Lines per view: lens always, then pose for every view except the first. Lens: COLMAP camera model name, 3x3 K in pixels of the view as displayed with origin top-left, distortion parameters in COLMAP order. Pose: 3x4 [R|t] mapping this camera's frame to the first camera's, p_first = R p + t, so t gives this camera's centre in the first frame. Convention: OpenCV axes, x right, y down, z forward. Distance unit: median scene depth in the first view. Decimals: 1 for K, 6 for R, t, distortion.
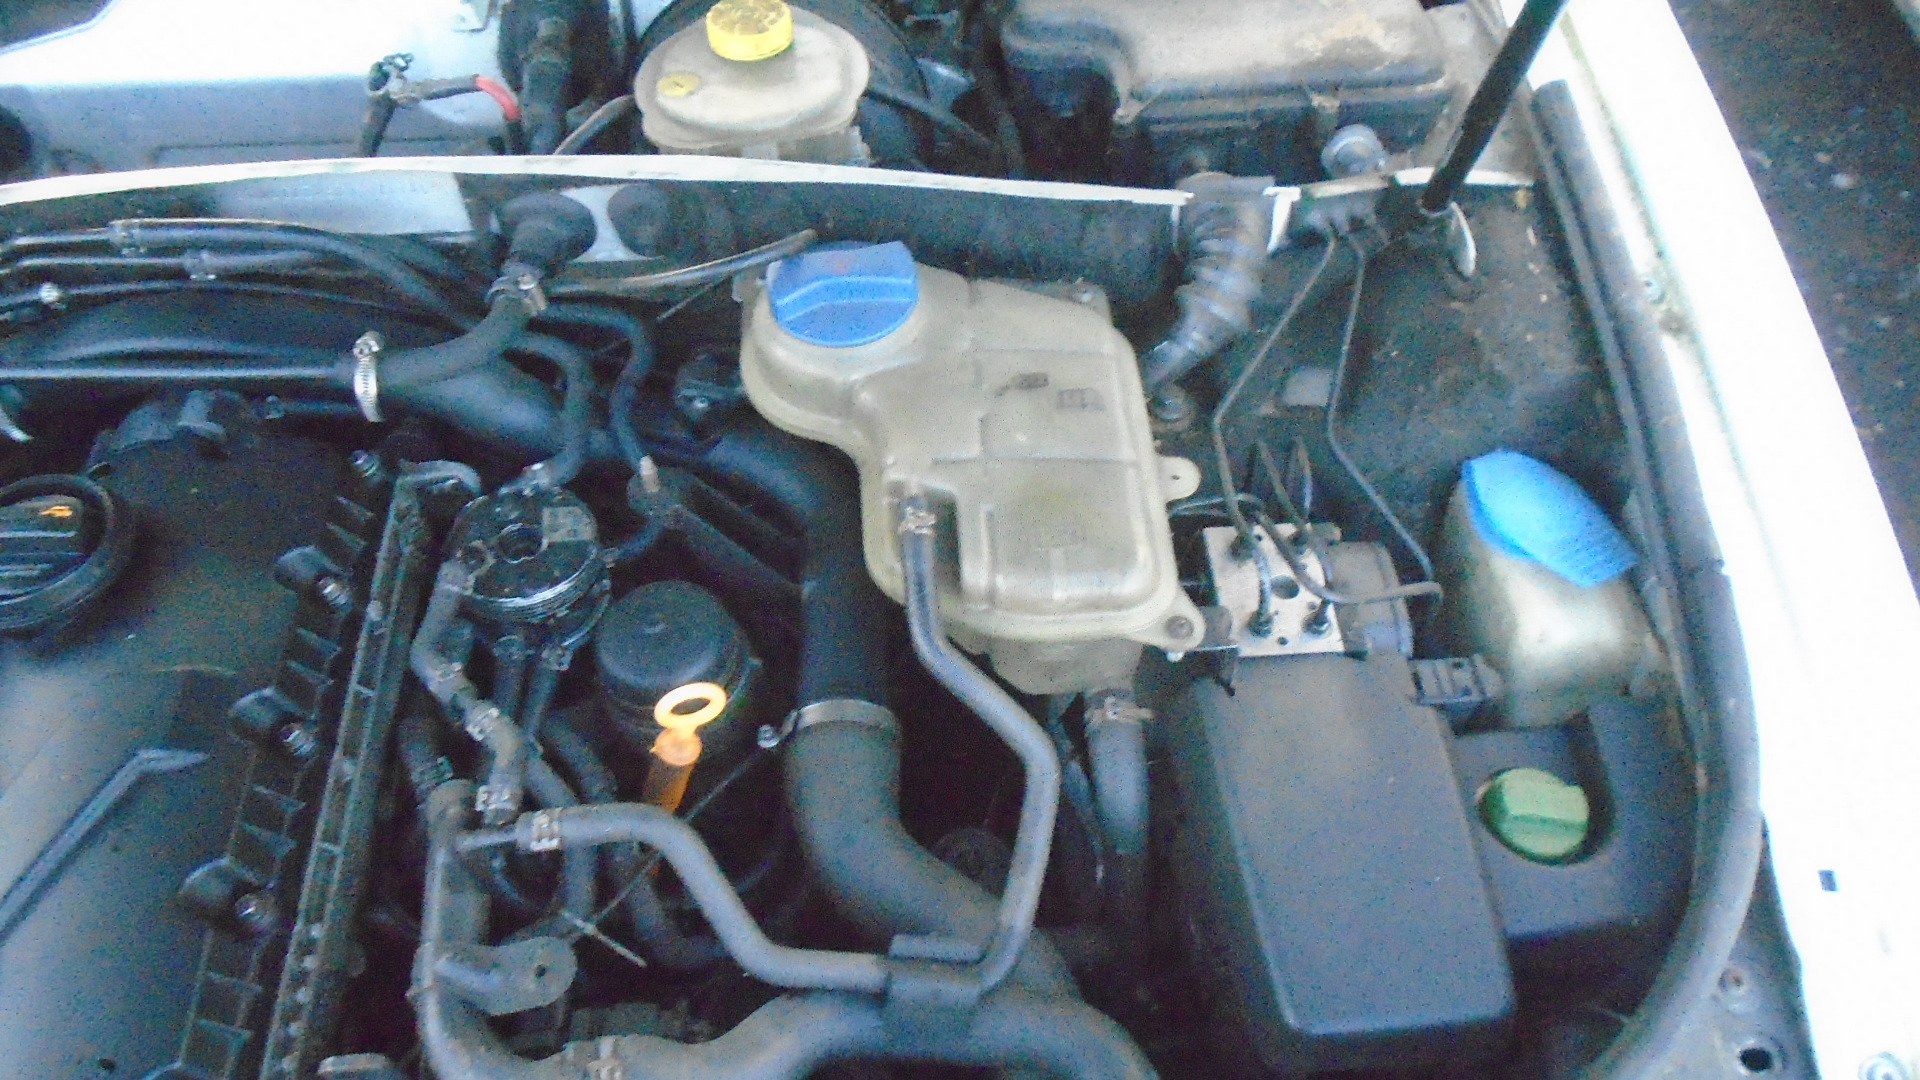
lens RADIAL K [[1766.0, 0, 963.5], [0, 1766.0, 539.2], [0, 0, 1]] dist [-0.051796, 0.000000]
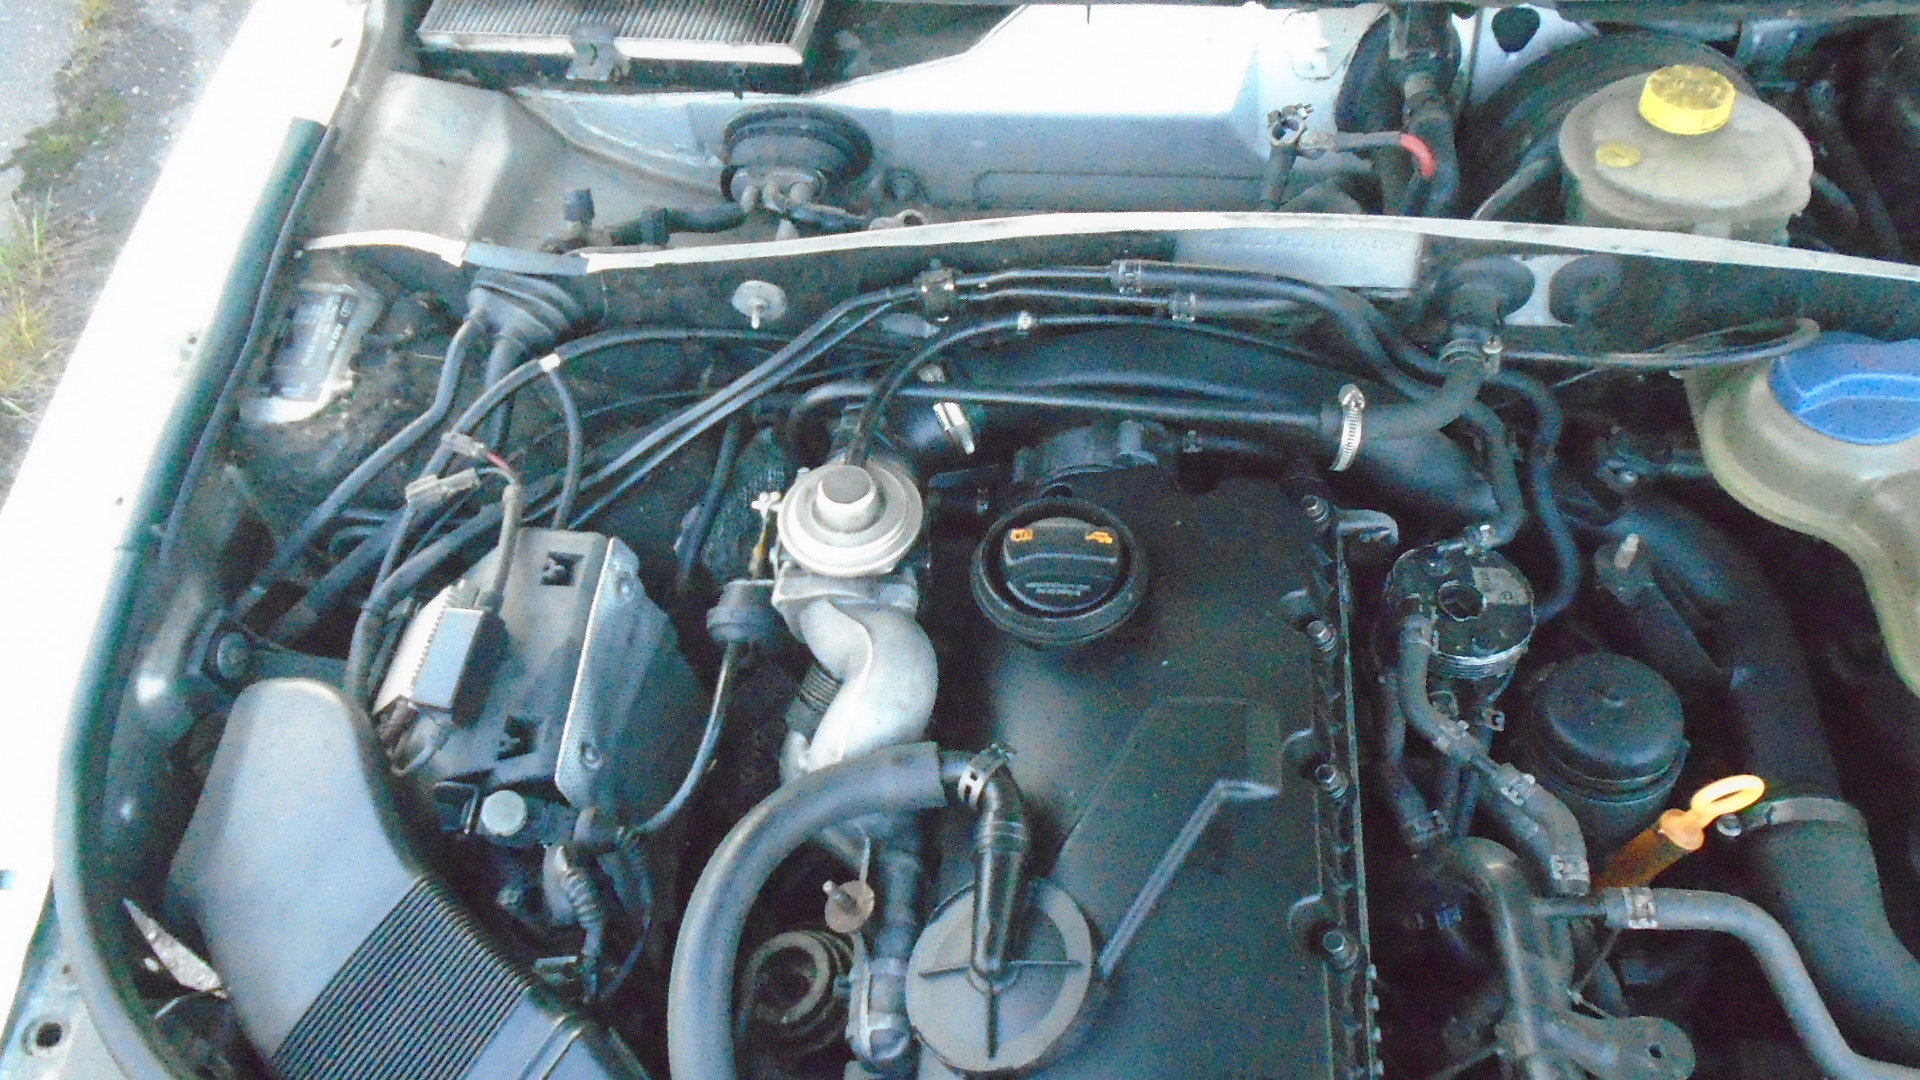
lens RADIAL K [[1766.0, 0, 960.6], [0, 1766.0, 539.6], [0, 0, 1]] dist [-0.051796, 0.000000]
pose [[0.965732, 0.097716, -0.240444, -0.283781], [-0.099136, 0.995054, 0.006214, -0.010561], [0.239862, 0.017836, 0.970643, -0.056430]]
